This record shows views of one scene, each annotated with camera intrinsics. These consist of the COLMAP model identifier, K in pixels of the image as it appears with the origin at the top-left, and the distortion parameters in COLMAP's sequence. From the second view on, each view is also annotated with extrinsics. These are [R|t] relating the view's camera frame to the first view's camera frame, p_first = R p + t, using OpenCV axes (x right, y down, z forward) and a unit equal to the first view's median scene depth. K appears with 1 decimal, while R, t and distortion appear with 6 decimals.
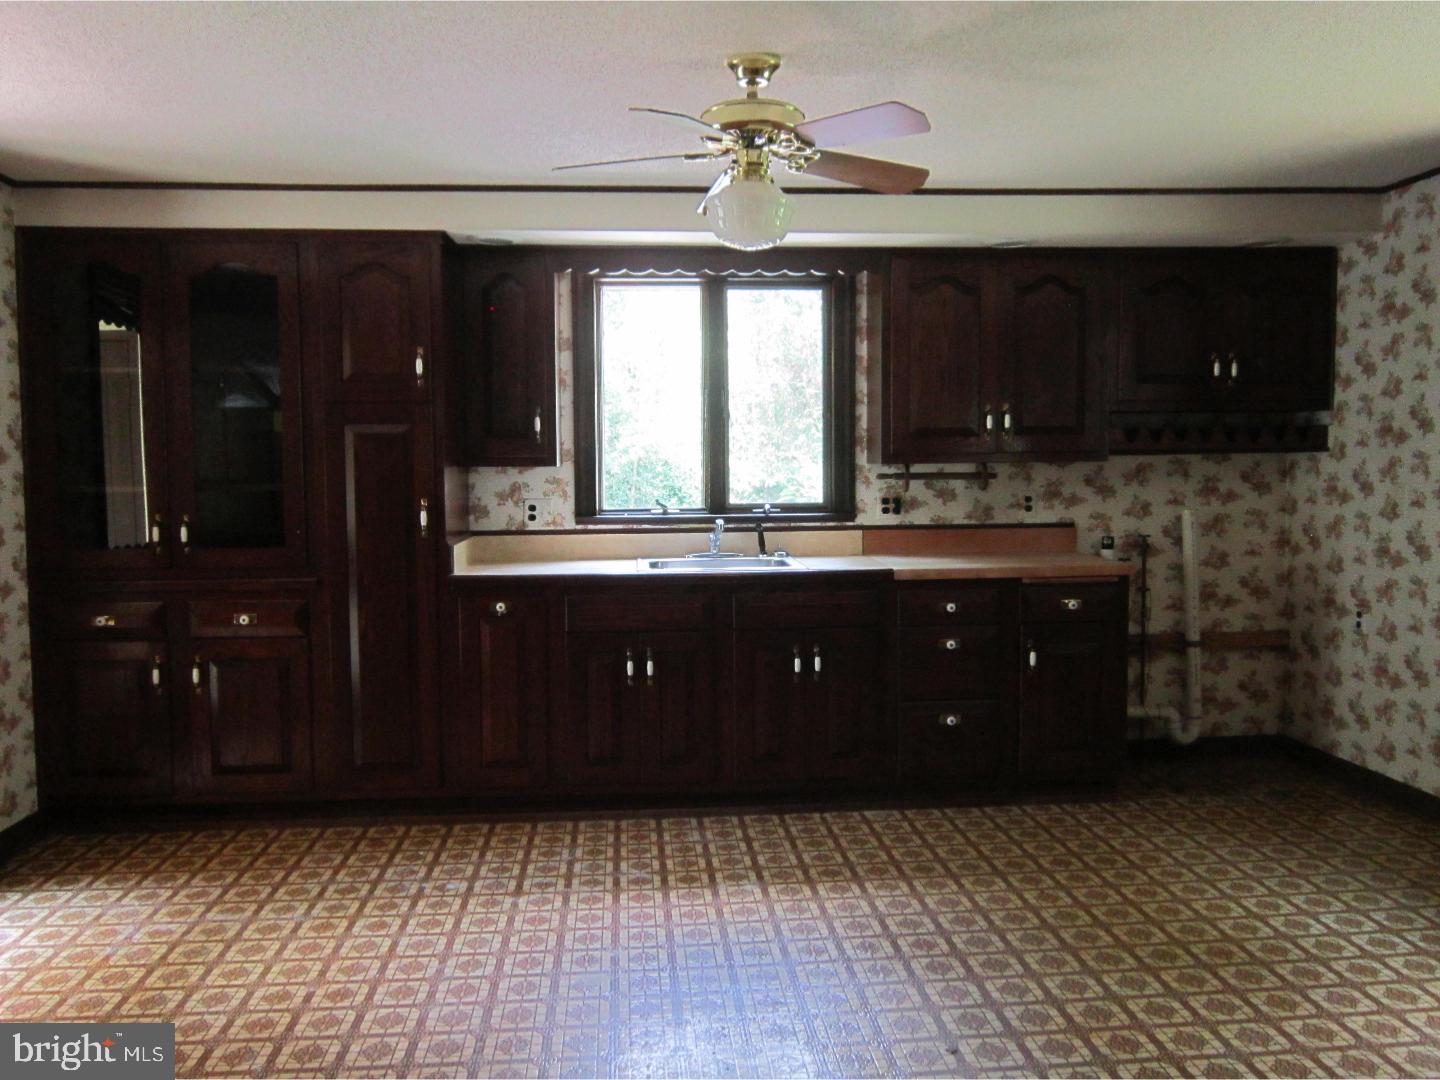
lens RADIAL K [[1202.9, 0, 720.0], [0, 1202.9, 540.0], [0, 0, 1]] dist [-0.012476, -0.013336]
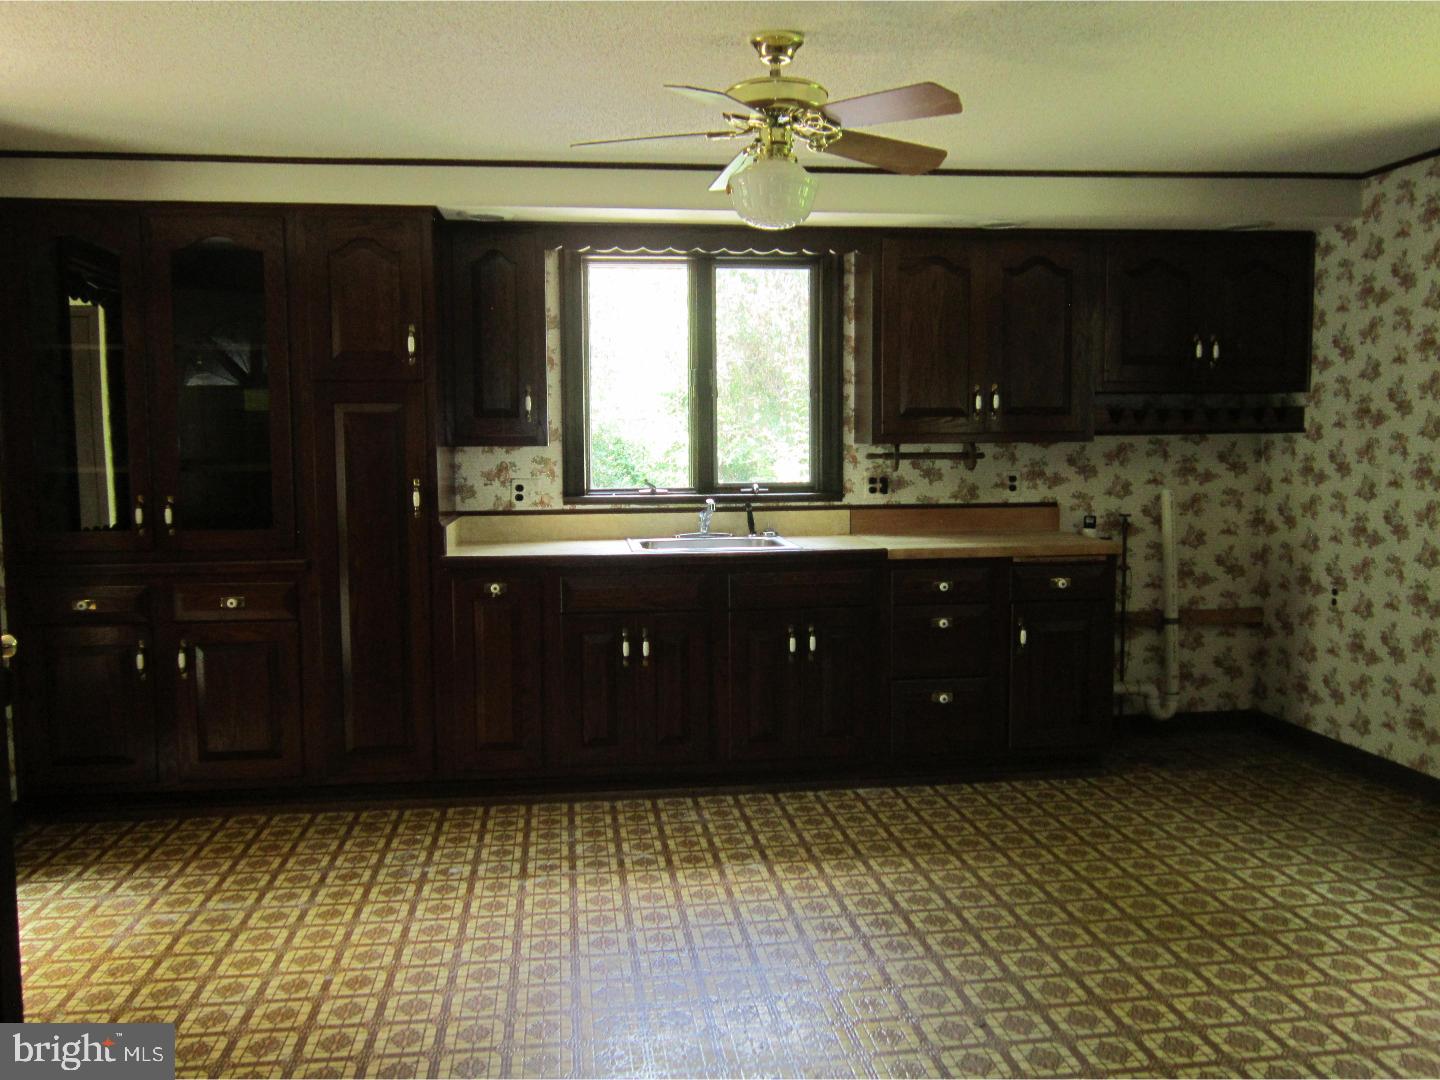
lens RADIAL K [[1202.9, 0, 720.0], [0, 1202.9, 540.0], [0, 0, 1]] dist [-0.012476, -0.013336]
pose [[0.998761, -0.002569, 0.049690, -0.045999], [0.001659, 0.999830, 0.018355, -0.001934], [-0.049729, -0.018250, 0.998596, 0.003165]]
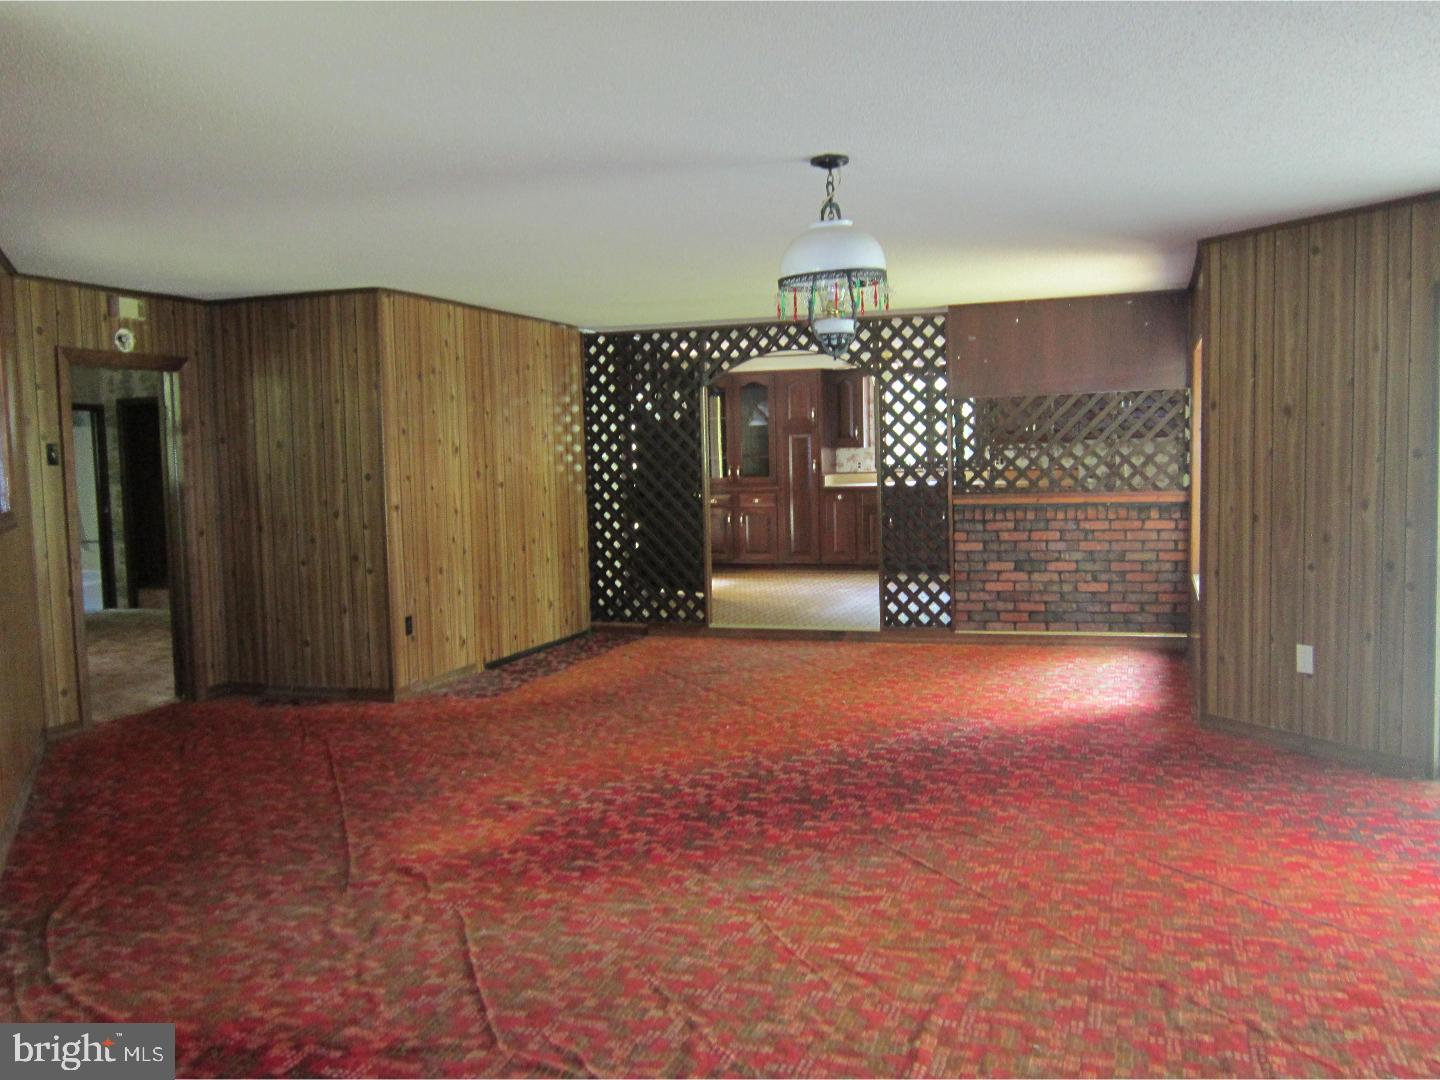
lens RADIAL K [[1167.5, 0, 720.0], [0, 1167.5, 540.0], [0, 0, 1]] dist [-0.004001, -0.001476]
pose [[0.913909, 0.013687, -0.405688, 0.682671], [-0.005710, 0.999766, 0.020867, 0.100725], [0.405879, -0.016755, 0.913773, -1.651924]]
